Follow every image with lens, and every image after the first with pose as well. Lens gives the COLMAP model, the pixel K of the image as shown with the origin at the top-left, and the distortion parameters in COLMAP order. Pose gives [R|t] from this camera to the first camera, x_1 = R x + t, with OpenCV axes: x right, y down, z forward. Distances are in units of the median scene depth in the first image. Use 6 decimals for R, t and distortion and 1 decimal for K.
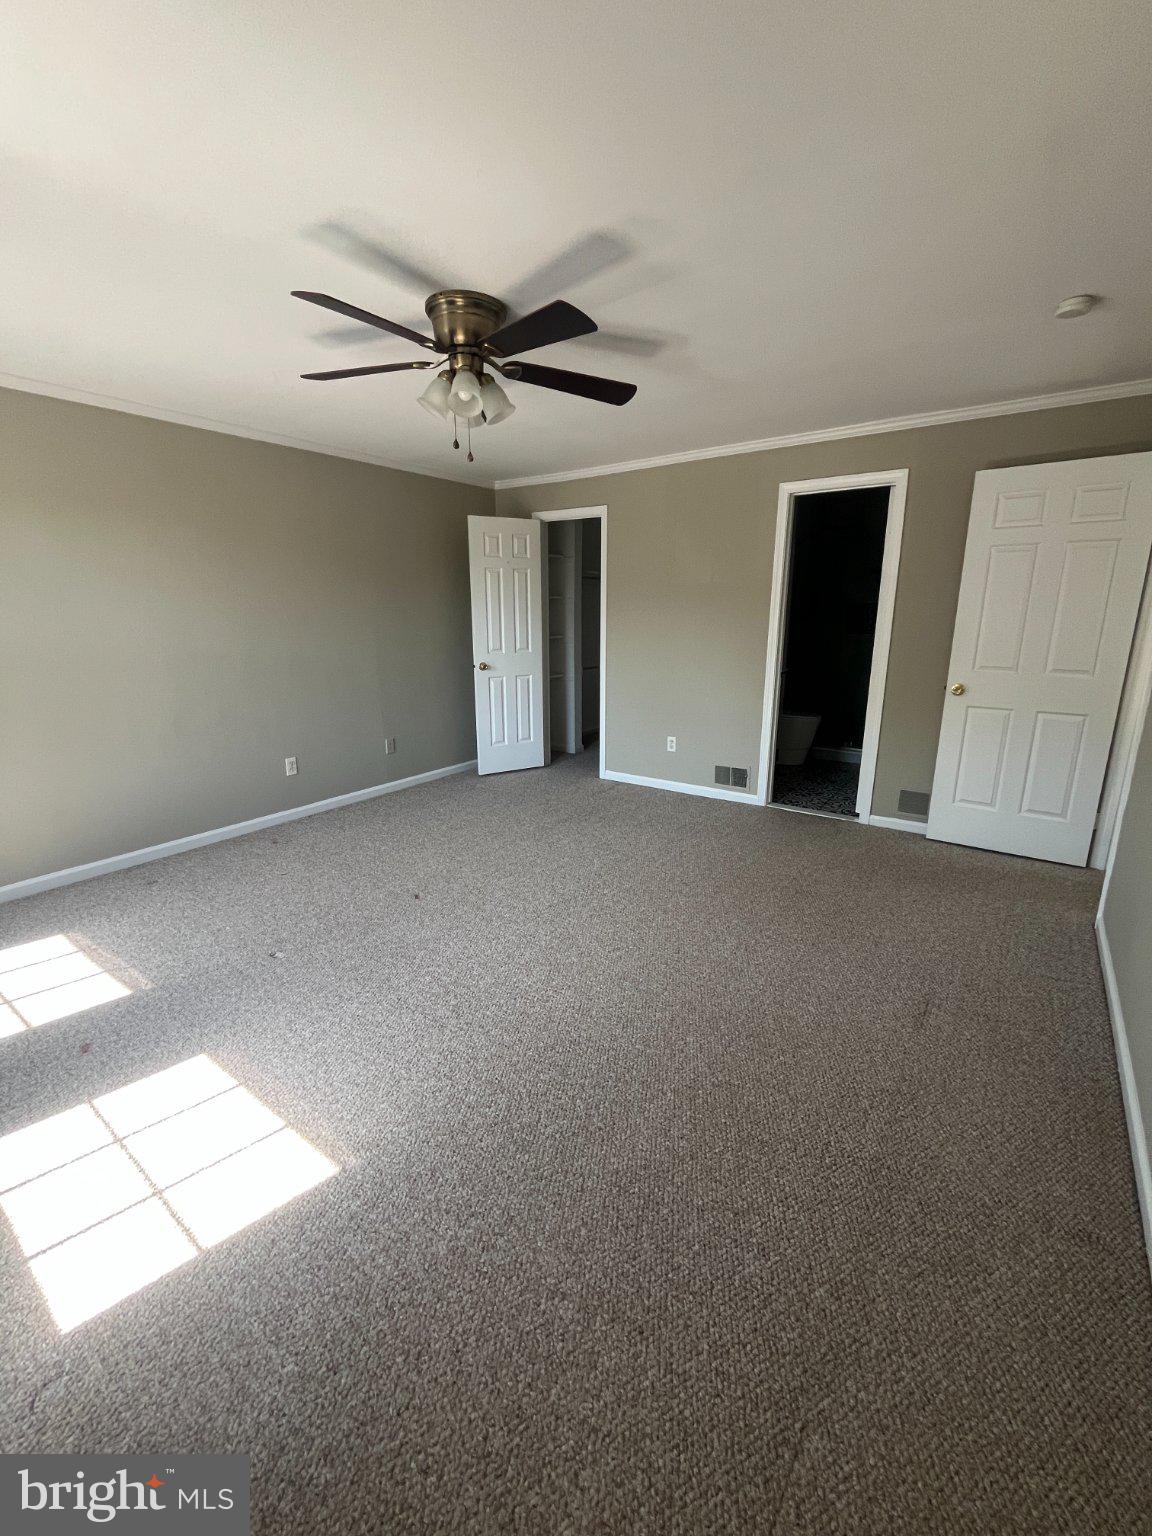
lens RADIAL K [[628.1, 0, 578.2], [0, 628.1, 764.9], [0, 0, 1]] dist [-0.002789, 0.000433]
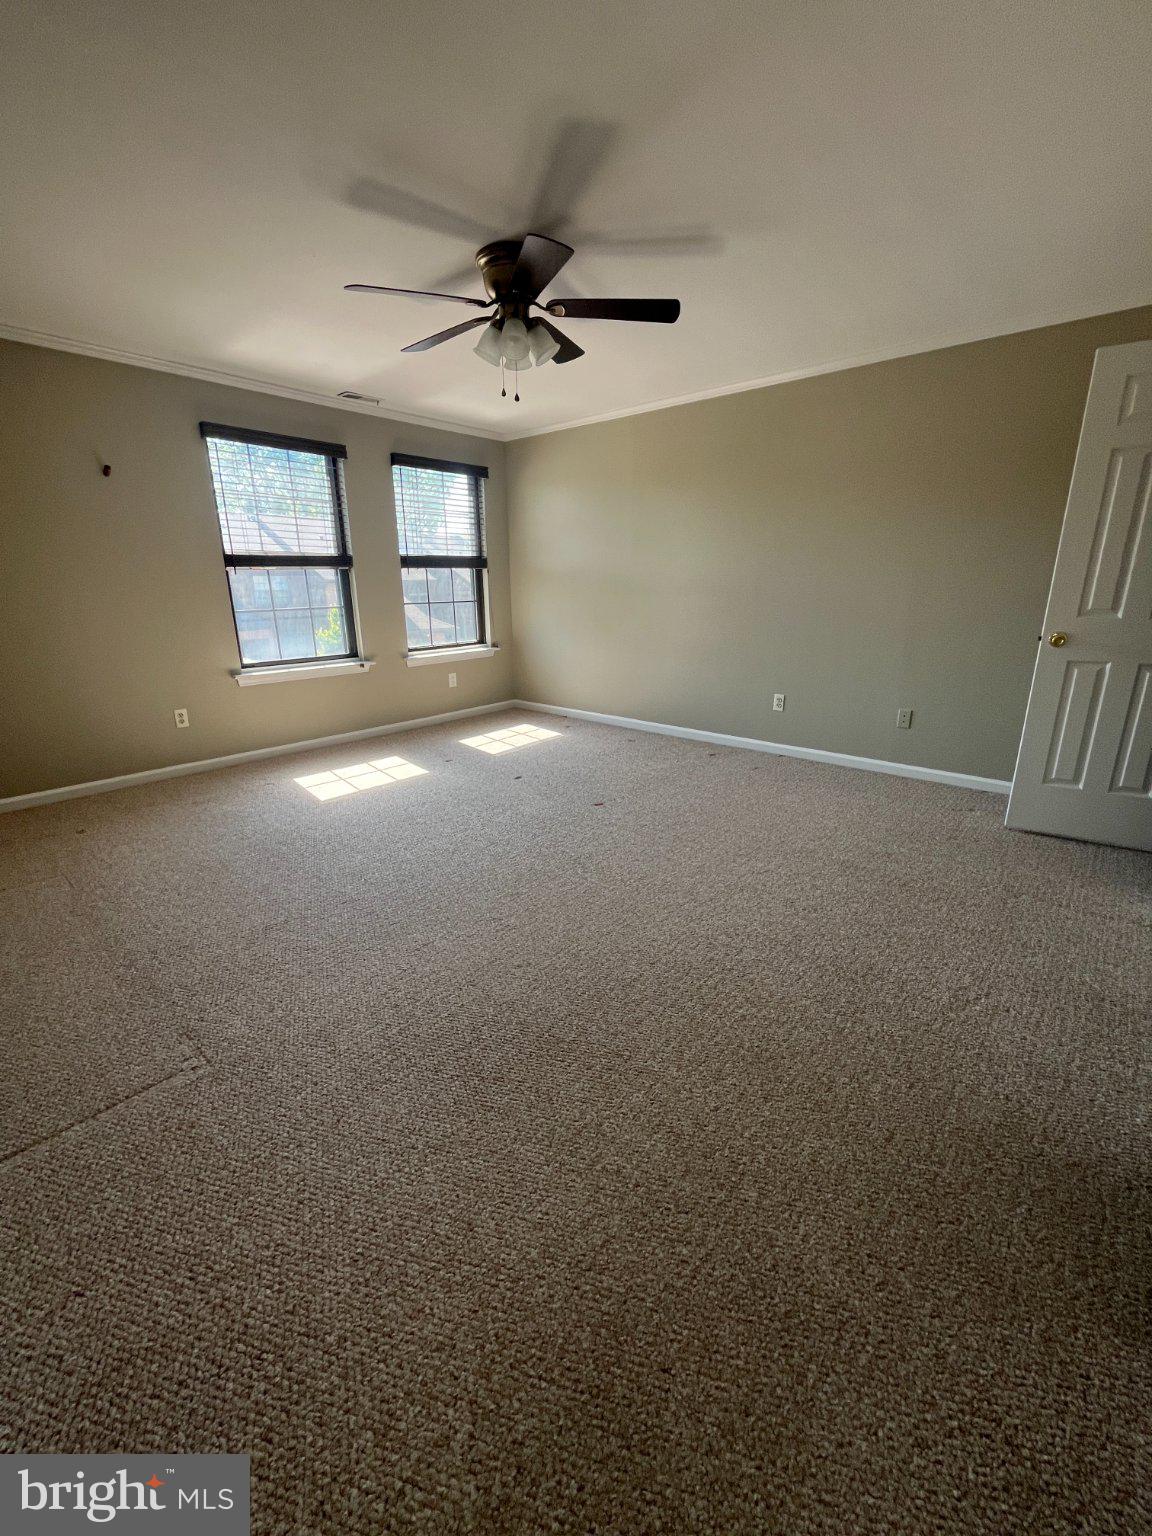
lens RADIAL K [[628.1, 0, 578.2], [0, 628.1, 764.9], [0, 0, 1]] dist [-0.002789, 0.000433]
pose [[-0.124154, 0.277422, -0.952692, 1.097250], [-0.234135, 0.924819, 0.299818, -0.246098], [0.964244, 0.260283, -0.049866, 1.356563]]
